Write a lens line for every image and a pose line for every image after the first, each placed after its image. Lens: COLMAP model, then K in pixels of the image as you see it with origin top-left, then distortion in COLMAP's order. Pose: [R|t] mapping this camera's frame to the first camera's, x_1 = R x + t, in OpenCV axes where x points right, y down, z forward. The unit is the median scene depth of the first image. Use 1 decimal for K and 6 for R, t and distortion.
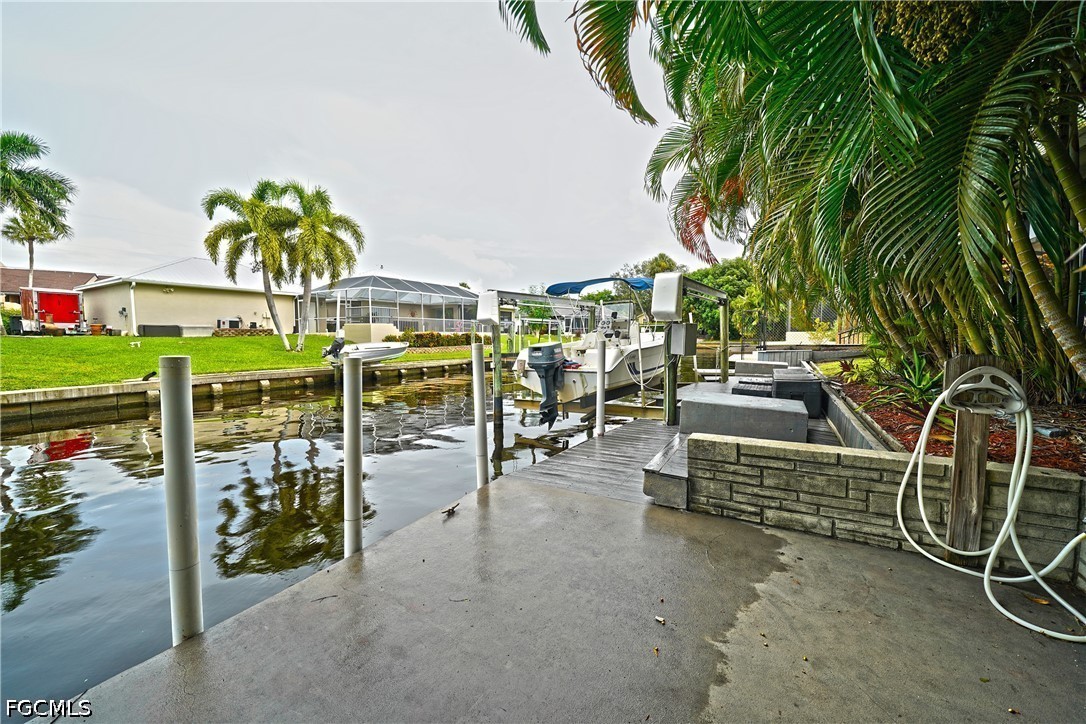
lens RADIAL K [[410.1, 0, 537.5], [0, 410.1, 361.3], [0, 0, 1]] dist [-0.013733, 0.002808]
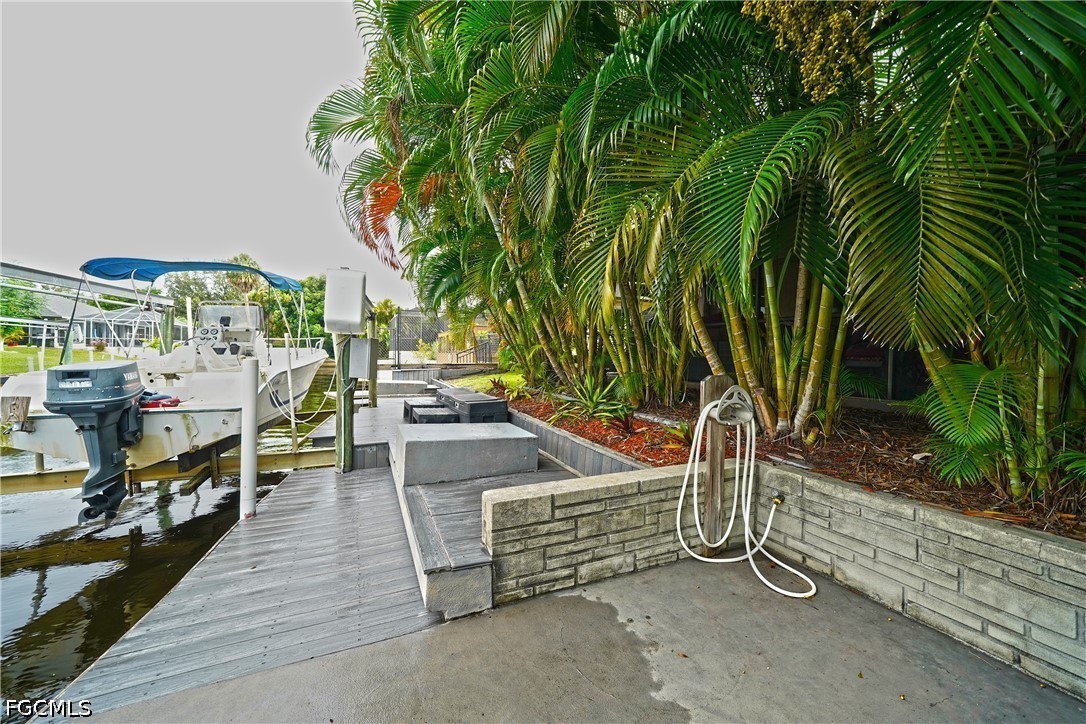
lens RADIAL K [[410.1, 0, 547.8], [0, 410.1, 359.4], [0, 0, 1]] dist [-0.013733, 0.002808]
pose [[0.584804, 0.007024, 0.811145, -0.142046], [0.031852, 0.998992, -0.031614, -0.030565], [-0.810549, 0.044324, 0.583991, 0.504030]]
